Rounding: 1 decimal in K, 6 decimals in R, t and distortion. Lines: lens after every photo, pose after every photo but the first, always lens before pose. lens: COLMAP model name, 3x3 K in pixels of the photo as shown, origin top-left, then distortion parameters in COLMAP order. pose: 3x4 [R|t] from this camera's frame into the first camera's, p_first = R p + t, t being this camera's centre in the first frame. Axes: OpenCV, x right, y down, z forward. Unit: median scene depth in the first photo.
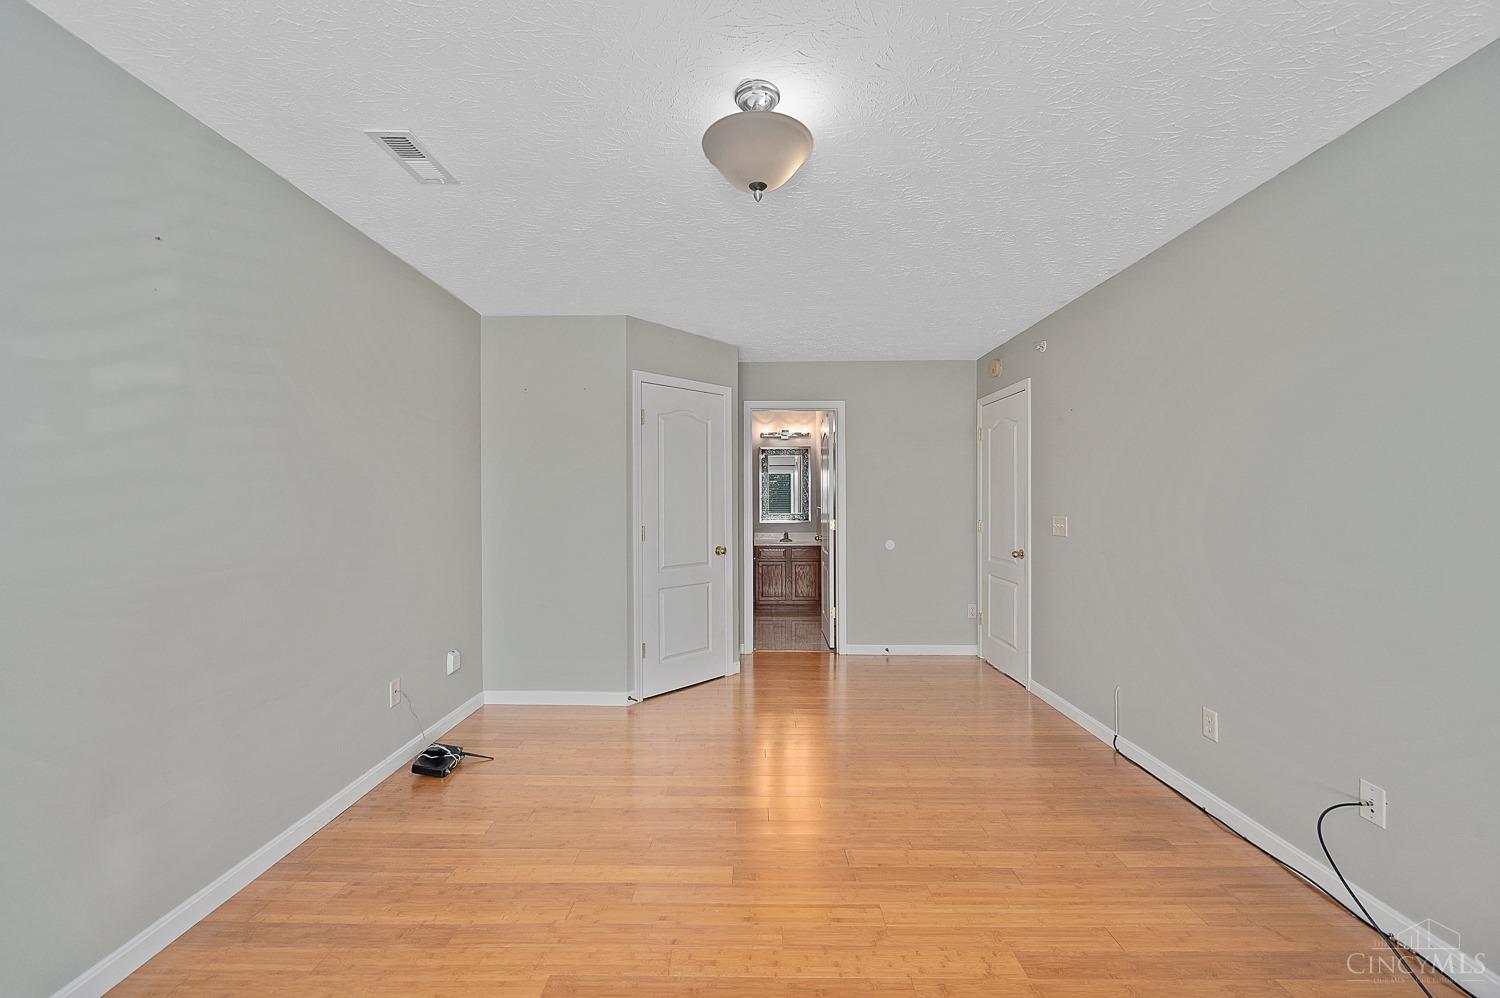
lens RADIAL K [[586.5, 0, 750.0], [0, 586.5, 499.0], [0, 0, 1]] dist [-0.001337, 0.000145]
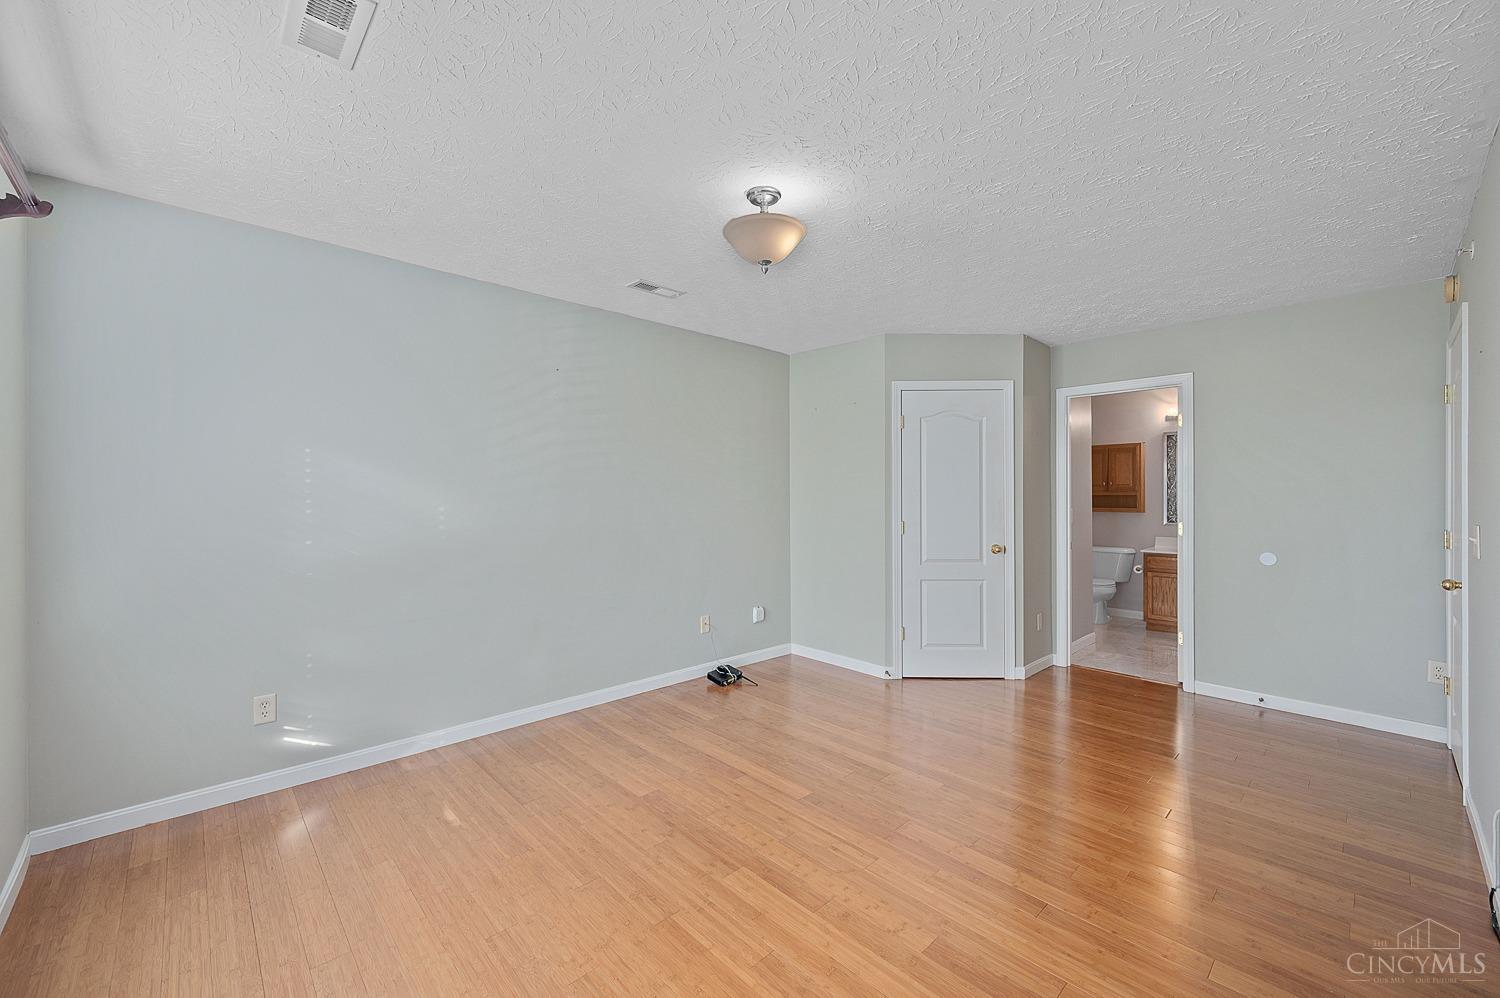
lens RADIAL K [[595.1, 0, 749.3], [0, 595.1, 492.2], [0, 0, 1]] dist [0.000407, 0.000243]
pose [[0.692926, -0.004092, -0.720997, 0.464794], [-0.000911, 0.999978, -0.006551, 0.000310], [0.721008, 0.005197, 0.692908, 0.016017]]
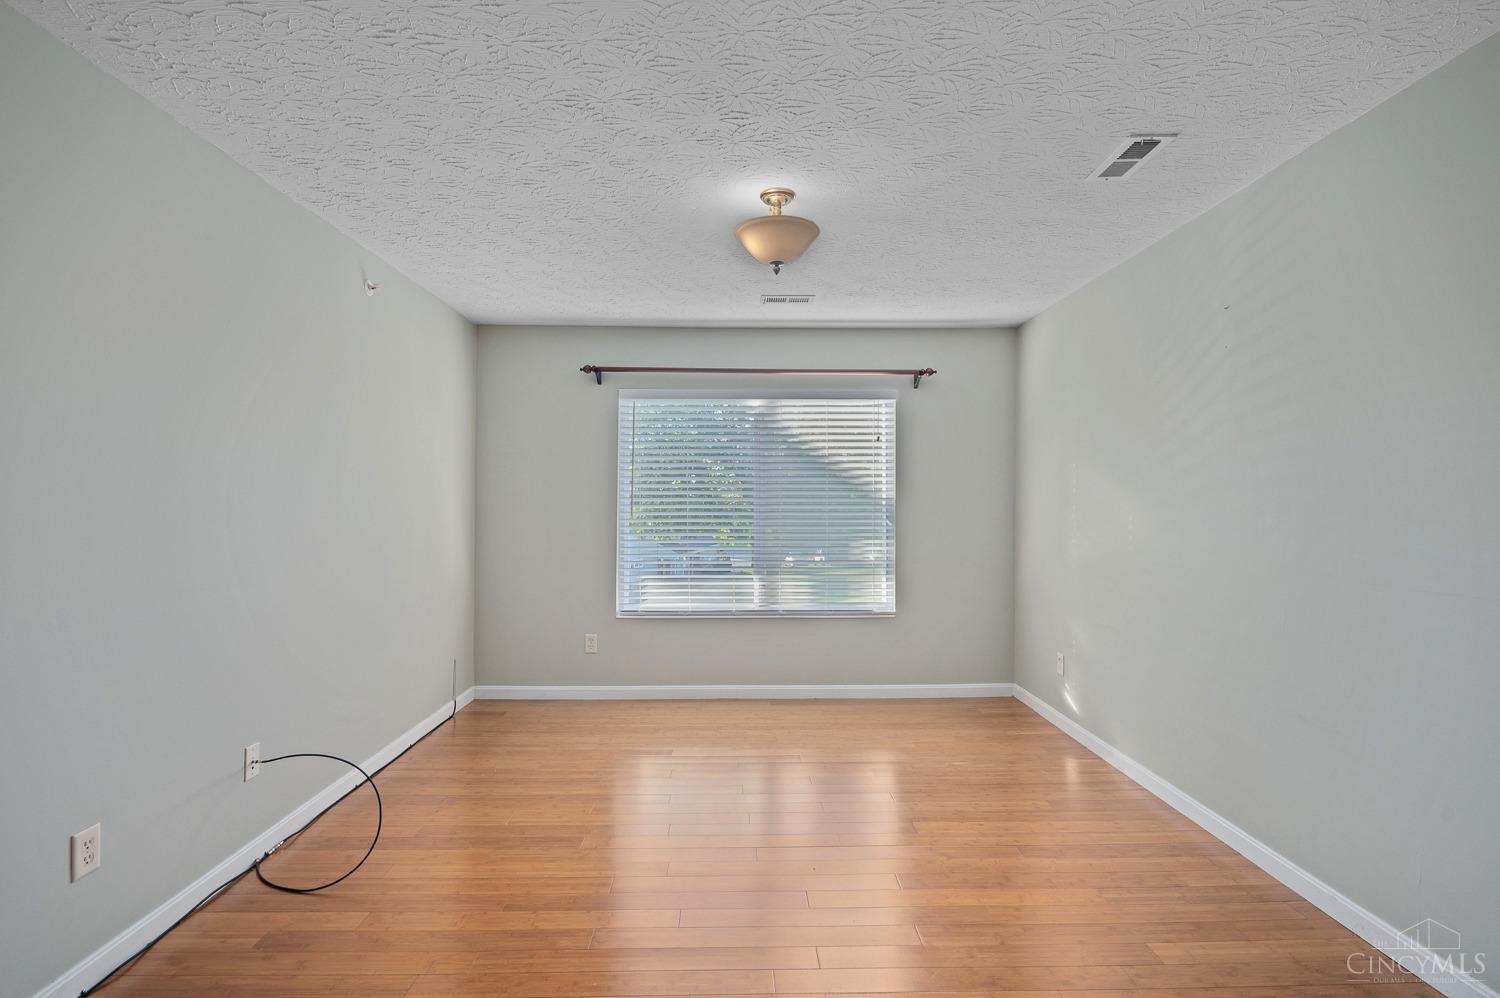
lens RADIAL K [[701.6, 0, 750.0], [0, 701.6, 499.0], [0, 0, 1]] dist [-0.001995, -0.000234]
pose [[-0.999551, -0.001541, -0.029909, 0.056562], [-0.001432, 0.999992, -0.003654, -0.000184], [0.029914, -0.003609, -0.999546, 1.227764]]
